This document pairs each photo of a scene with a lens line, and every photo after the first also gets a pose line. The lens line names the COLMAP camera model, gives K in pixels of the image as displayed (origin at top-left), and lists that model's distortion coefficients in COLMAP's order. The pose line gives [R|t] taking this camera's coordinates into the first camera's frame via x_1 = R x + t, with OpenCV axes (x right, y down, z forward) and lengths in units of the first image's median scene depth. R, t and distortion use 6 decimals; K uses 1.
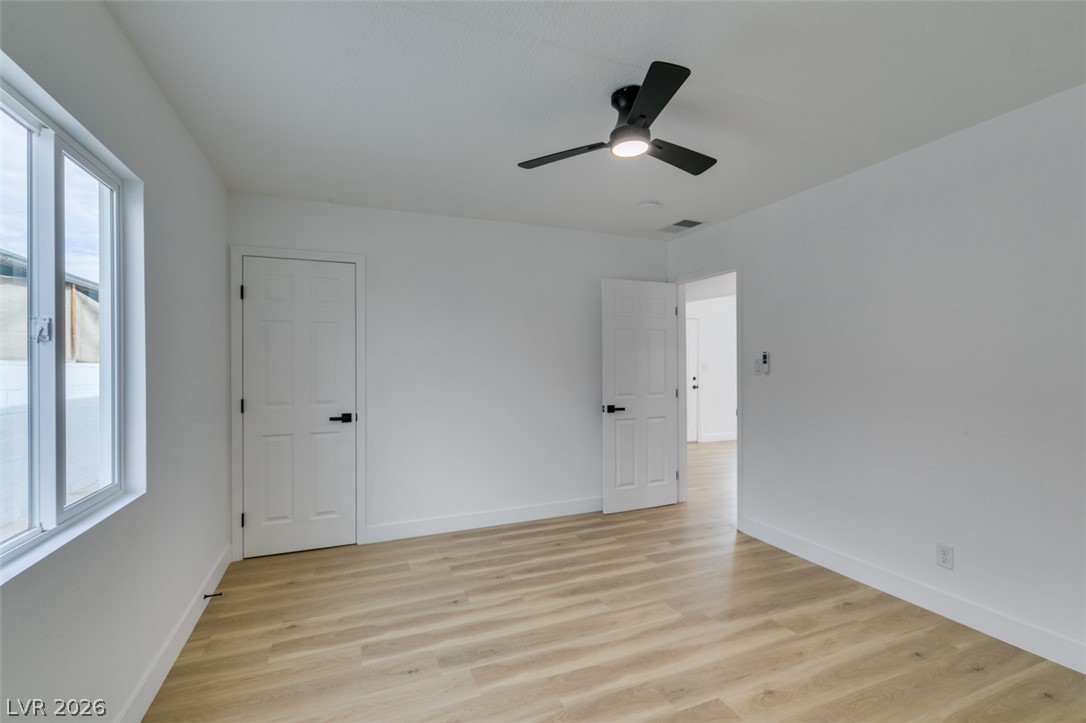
lens RADIAL K [[485.7, 0, 541.3], [0, 485.7, 366.5], [0, 0, 1]] dist [0.002557, -0.000302]
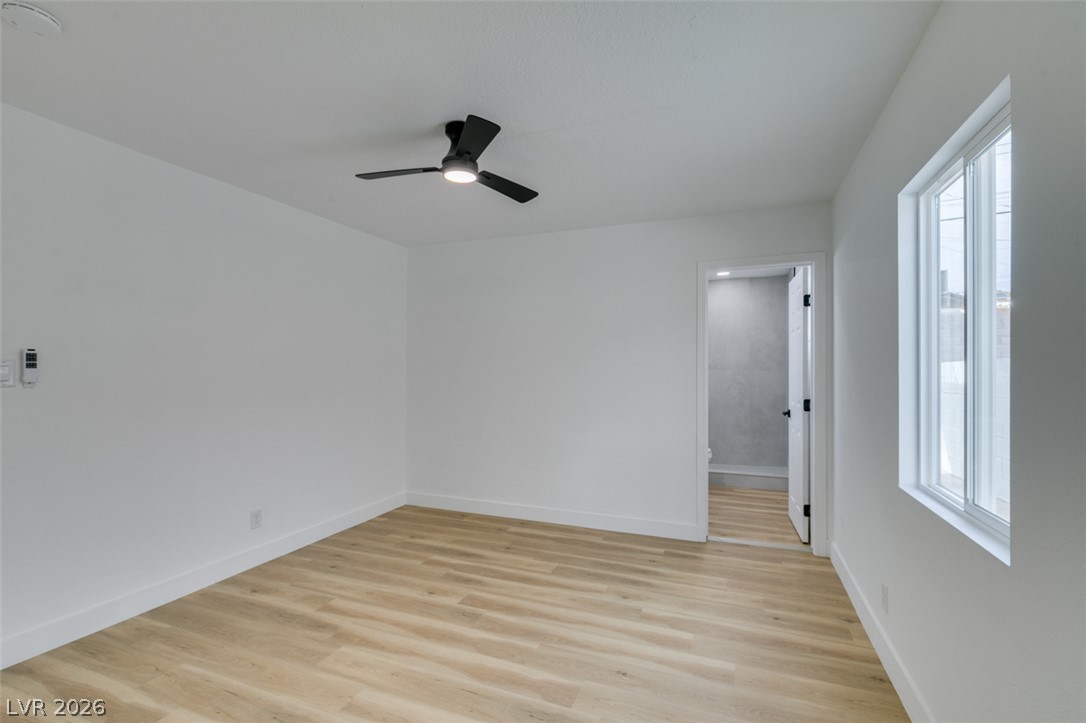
lens RADIAL K [[485.7, 0, 541.3], [0, 485.7, 366.5], [0, 0, 1]] dist [0.002557, -0.000302]
pose [[-0.715933, 0.009166, 0.698109, -0.654158], [0.004055, 0.999952, -0.008970, 0.000294], [-0.698158, -0.003591, -0.715935, 1.487363]]
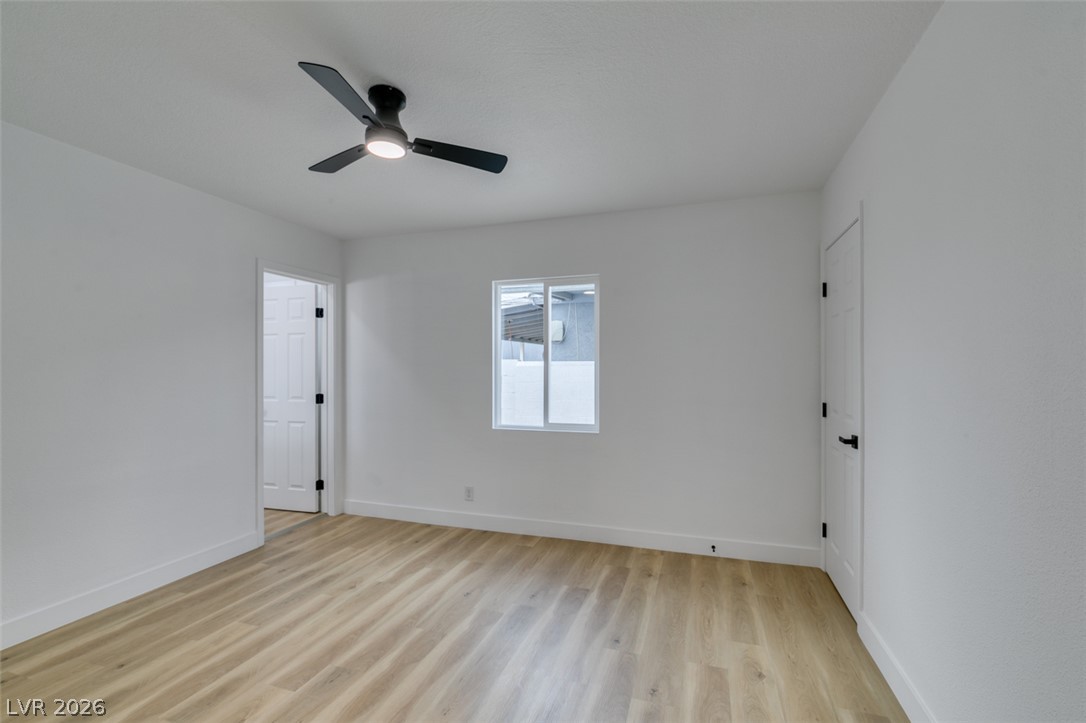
lens RADIAL K [[485.7, 0, 541.3], [0, 485.7, 366.5], [0, 0, 1]] dist [0.002557, -0.000302]
pose [[-0.656227, 0.001983, -0.754561, 0.643540], [0.003437, 0.999994, -0.000362, -0.007413], [0.754555, -0.002831, -0.656230, 1.671868]]
